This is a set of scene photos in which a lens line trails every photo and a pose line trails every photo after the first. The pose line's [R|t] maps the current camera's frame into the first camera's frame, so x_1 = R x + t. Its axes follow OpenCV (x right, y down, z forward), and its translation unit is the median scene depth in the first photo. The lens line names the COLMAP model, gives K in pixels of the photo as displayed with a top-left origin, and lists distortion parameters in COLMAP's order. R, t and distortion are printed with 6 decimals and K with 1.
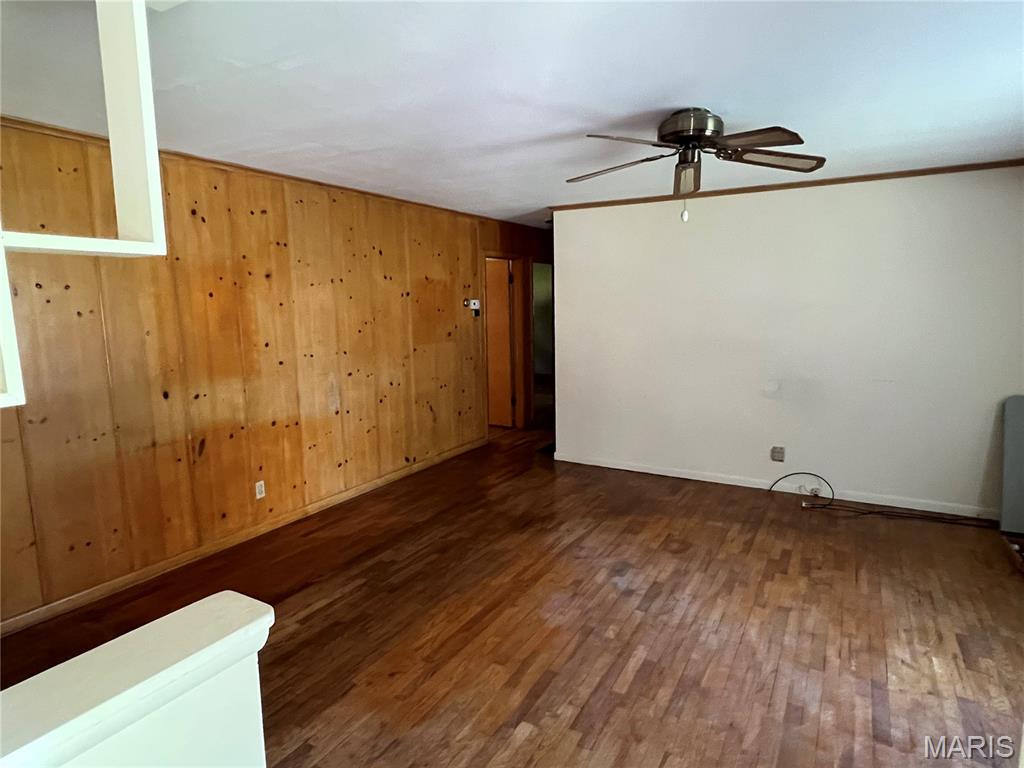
lens RADIAL K [[587.6, 0, 514.0], [0, 587.6, 380.9], [0, 0, 1]] dist [0.001049, 0.000066]
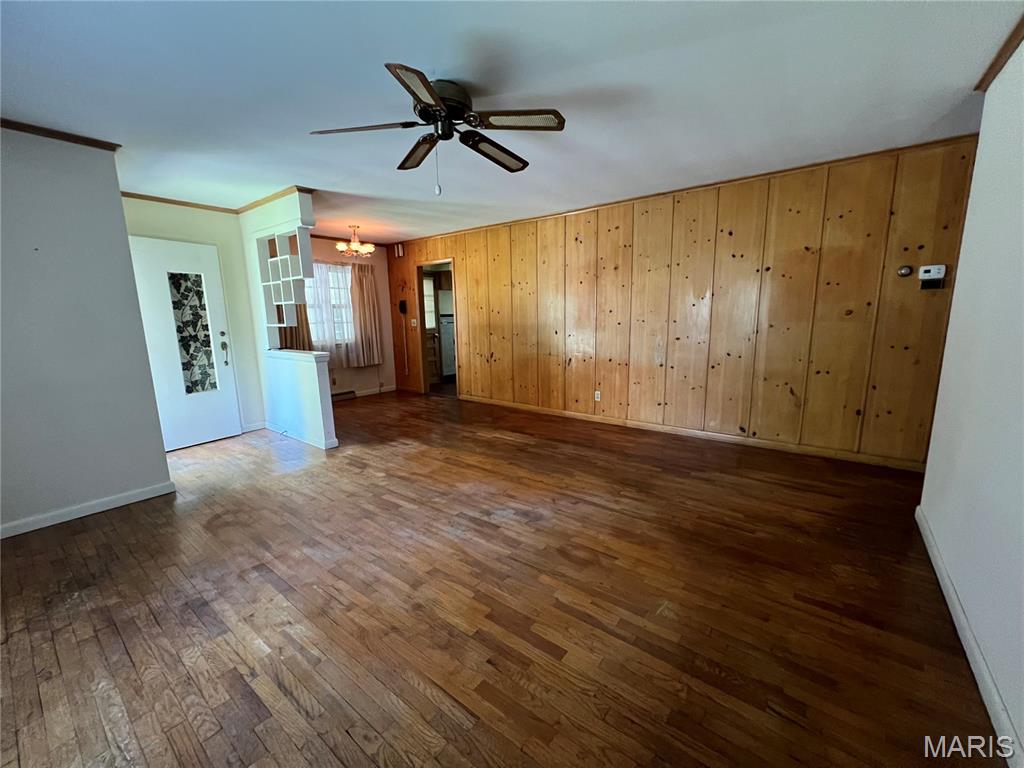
lens RADIAL K [[411.0, 0, 515.1], [0, 411.0, 385.2], [0, 0, 1]] dist [-0.001026, 0.000170]
pose [[-0.128771, 0.185123, -0.974242, 0.944894], [-0.115964, 0.972870, 0.200190, -0.073089], [0.984871, 0.138756, -0.103810, 1.083116]]
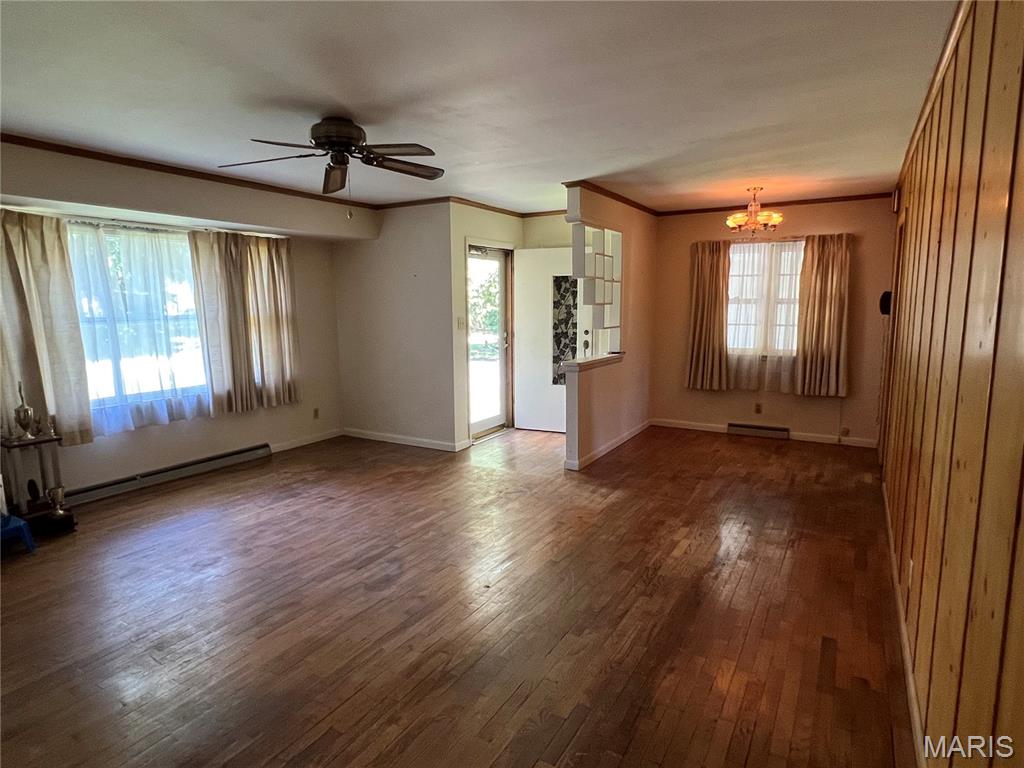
lens RADIAL K [[587.6, 0, 512.3], [0, 587.6, 386.2], [0, 0, 1]] dist [0.001049, 0.000066]
pose [[-0.999790, 0.018603, 0.008623, -0.032131], [0.020249, 0.961952, 0.272468, -0.217672], [-0.003226, 0.272585, -0.962126, 1.882613]]
